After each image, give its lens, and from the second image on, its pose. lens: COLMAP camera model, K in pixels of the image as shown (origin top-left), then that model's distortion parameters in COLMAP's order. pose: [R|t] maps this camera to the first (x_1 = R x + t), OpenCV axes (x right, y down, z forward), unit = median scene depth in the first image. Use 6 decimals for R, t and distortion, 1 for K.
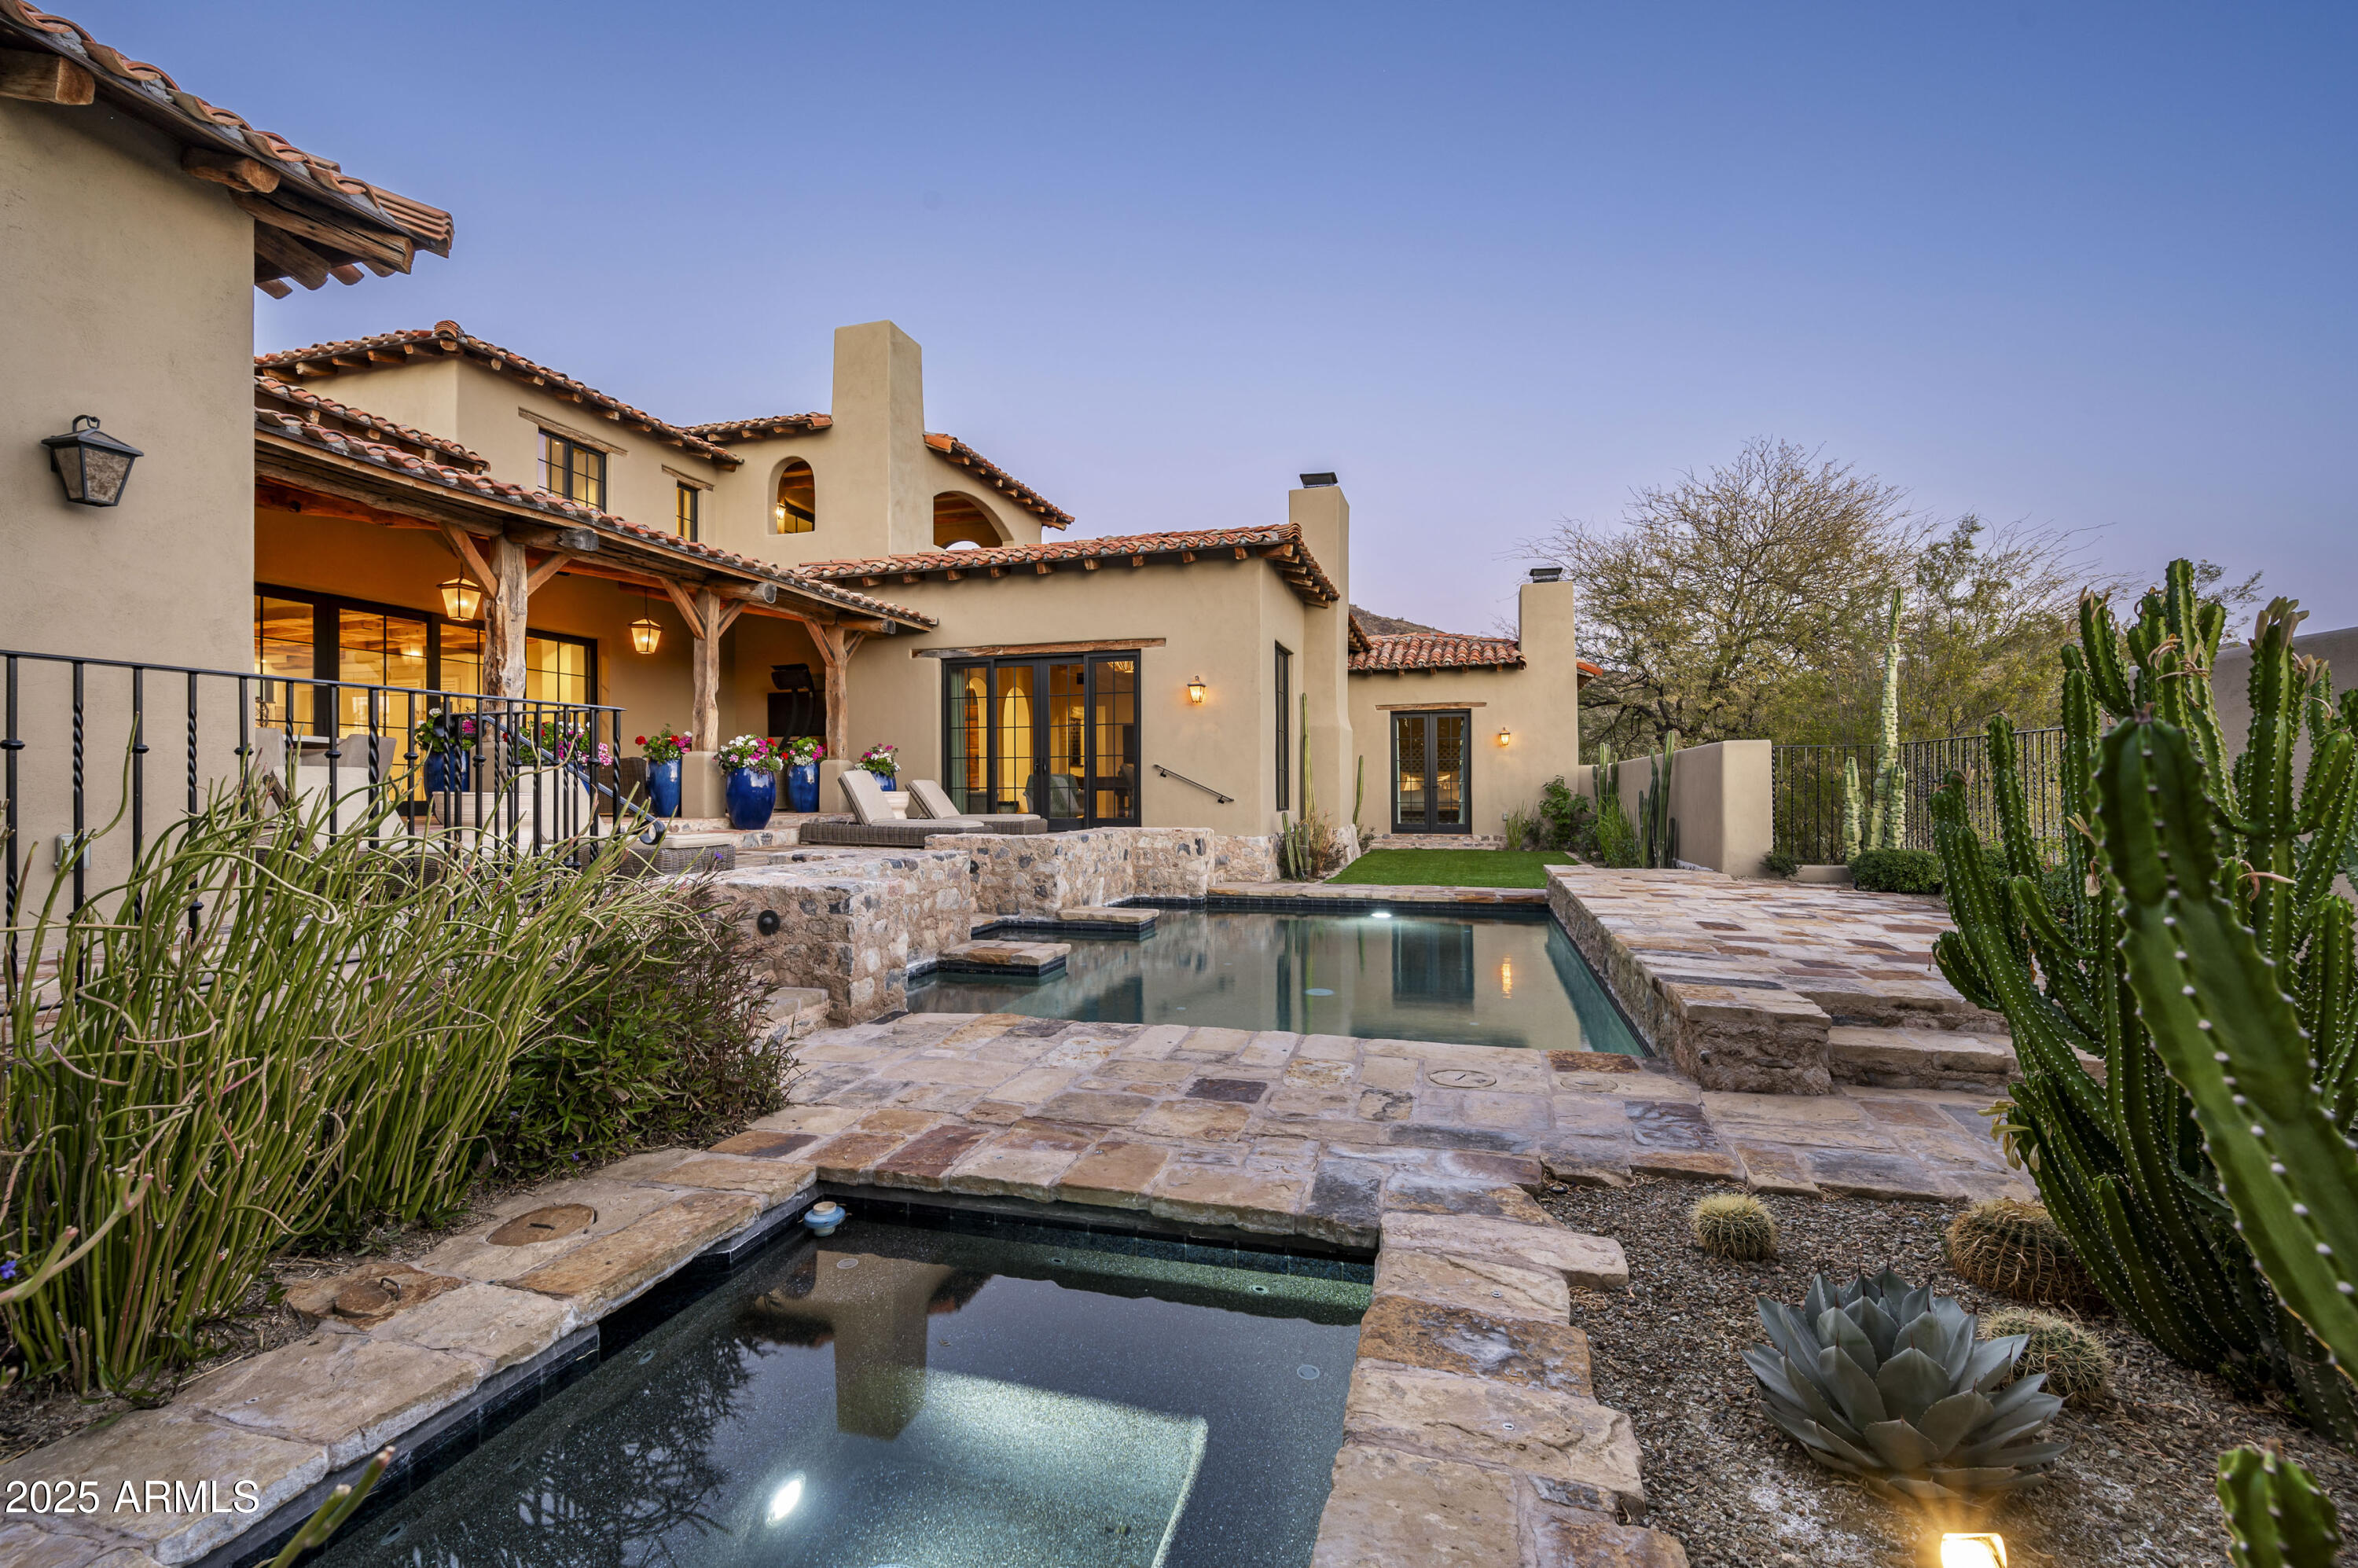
lens RADIAL K [[1017.1, 0, 1180.2], [0, 1017.1, 777.6], [0, 0, 1]] dist [-0.001766, -0.000277]
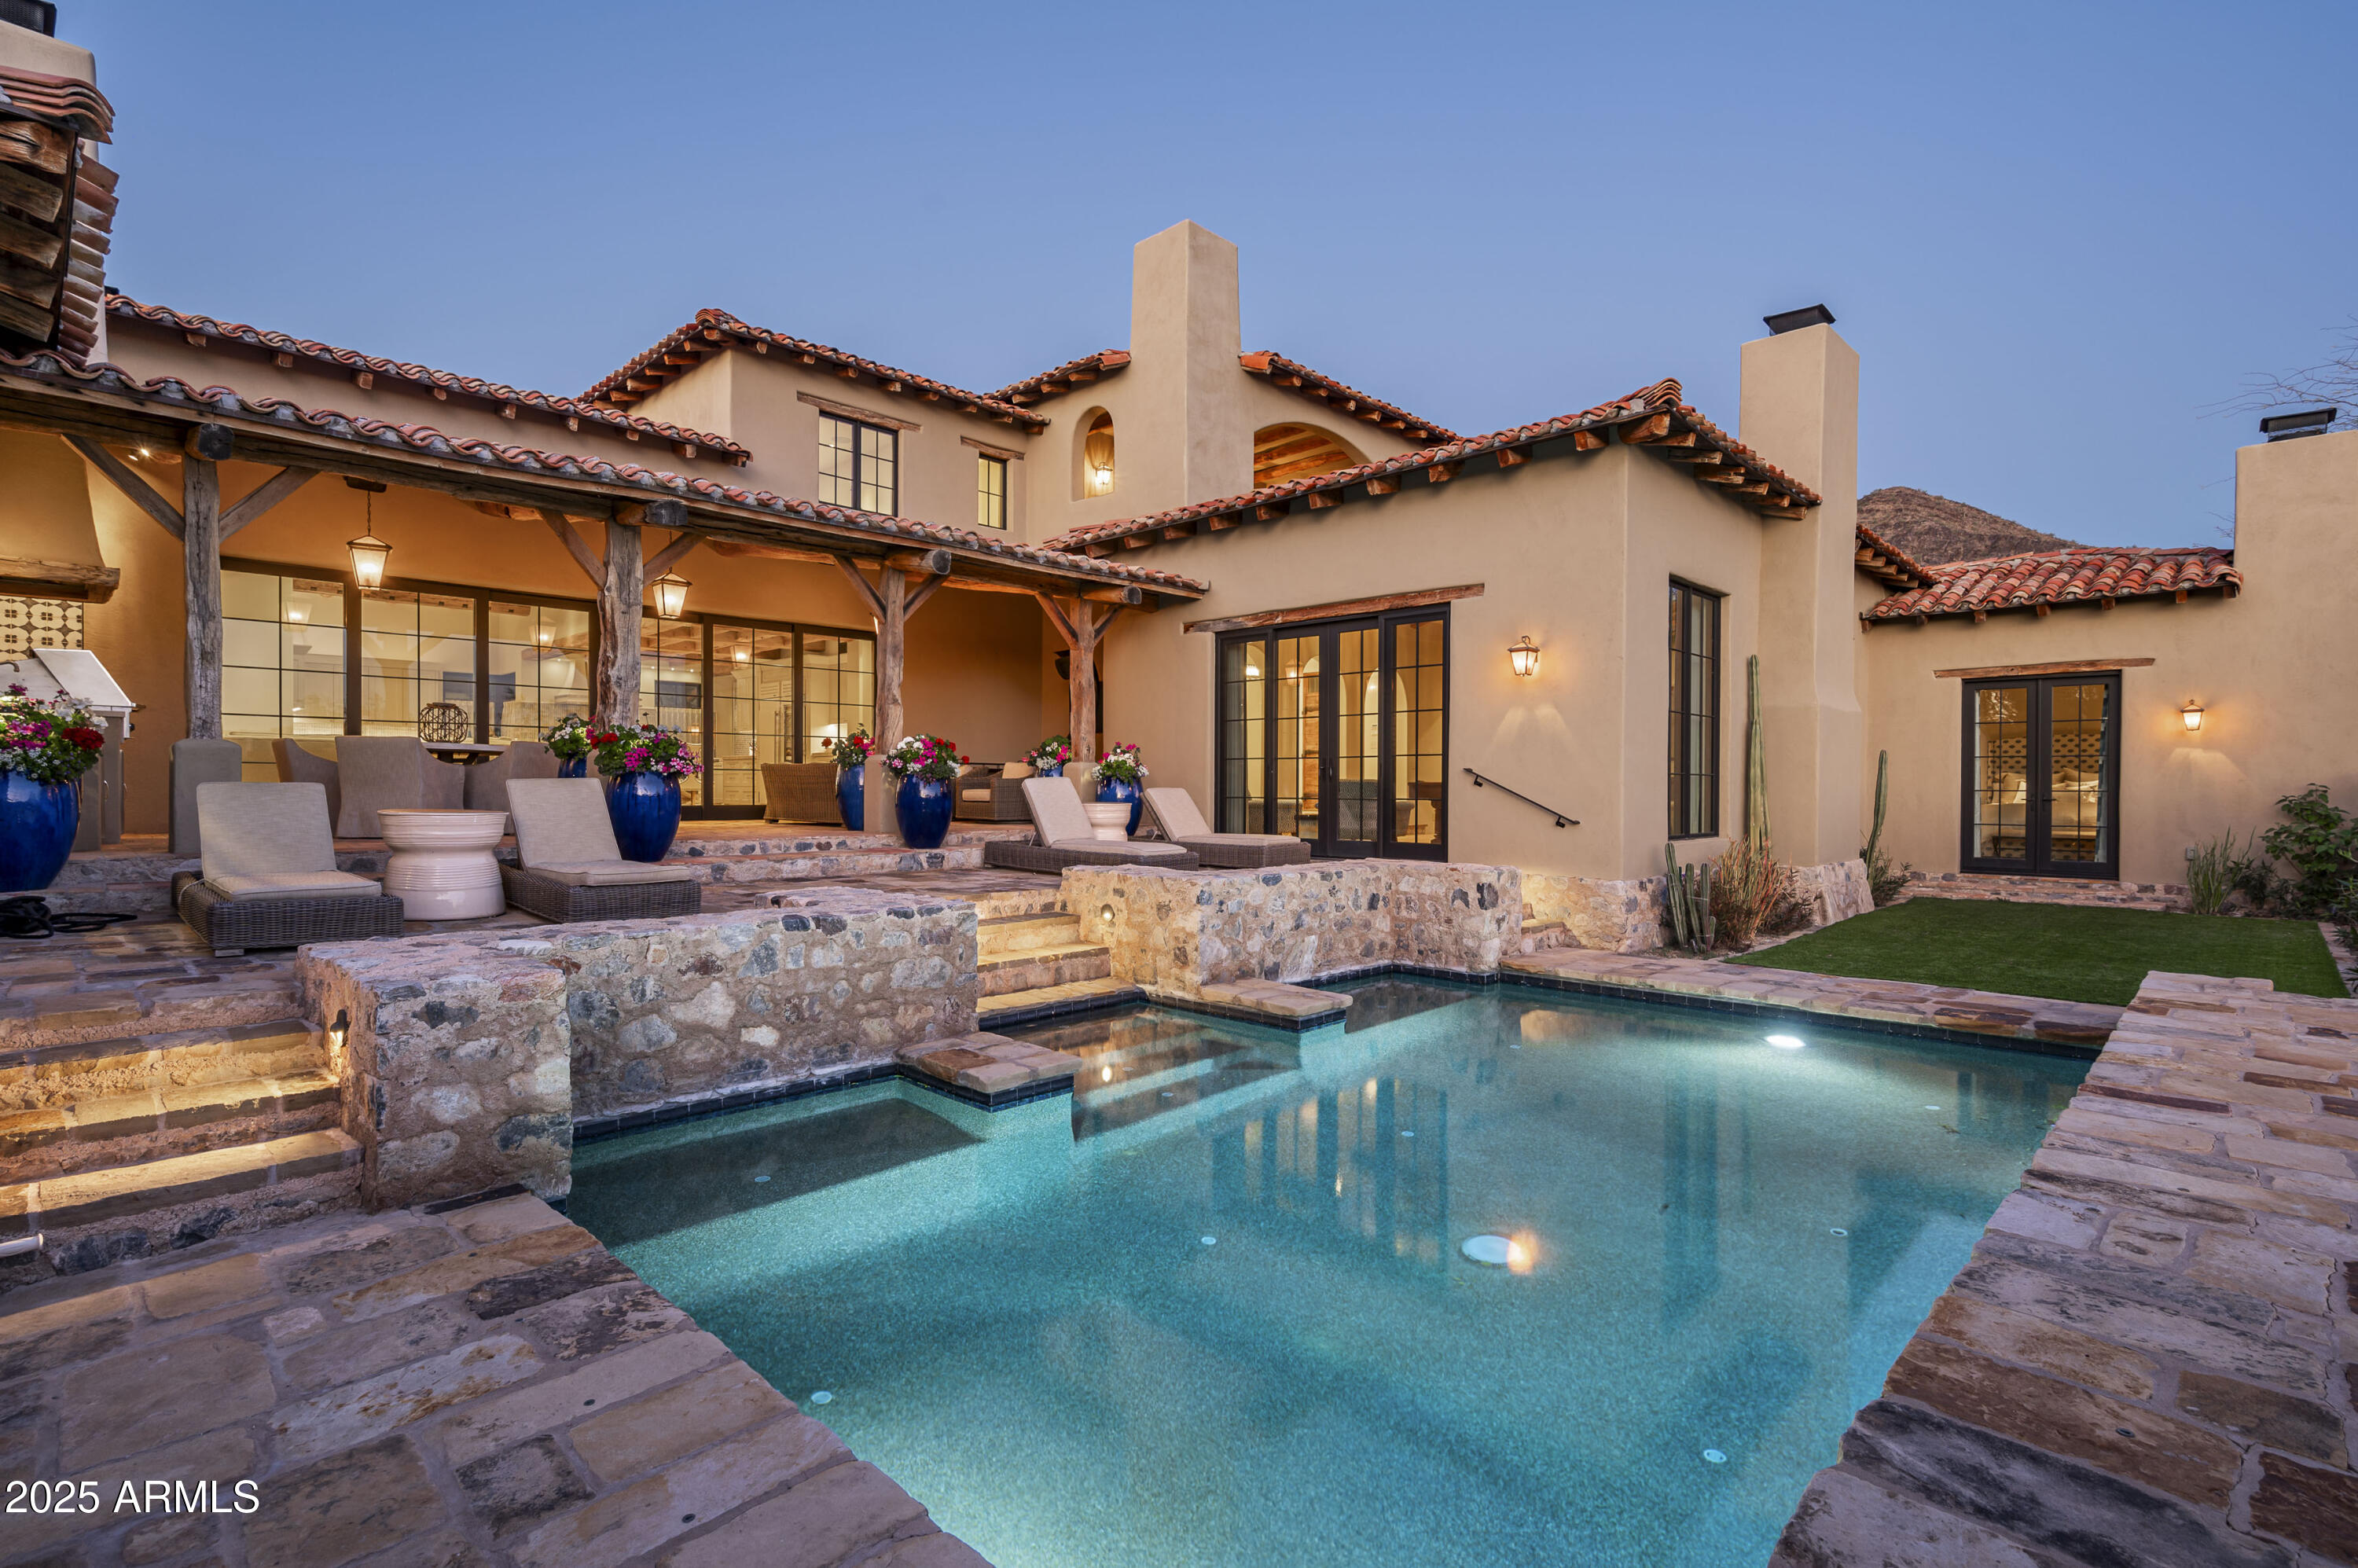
lens RADIAL K [[1125.7, 0, 1174.1], [0, 1125.7, 796.1], [0, 0, 1]] dist [0.000693, -0.000280]
pose [[0.882204, 0.012357, -0.470706, 0.153745], [-0.002318, 0.999757, 0.021901, -0.009856], [0.470862, -0.018230, 0.882018, 0.222905]]
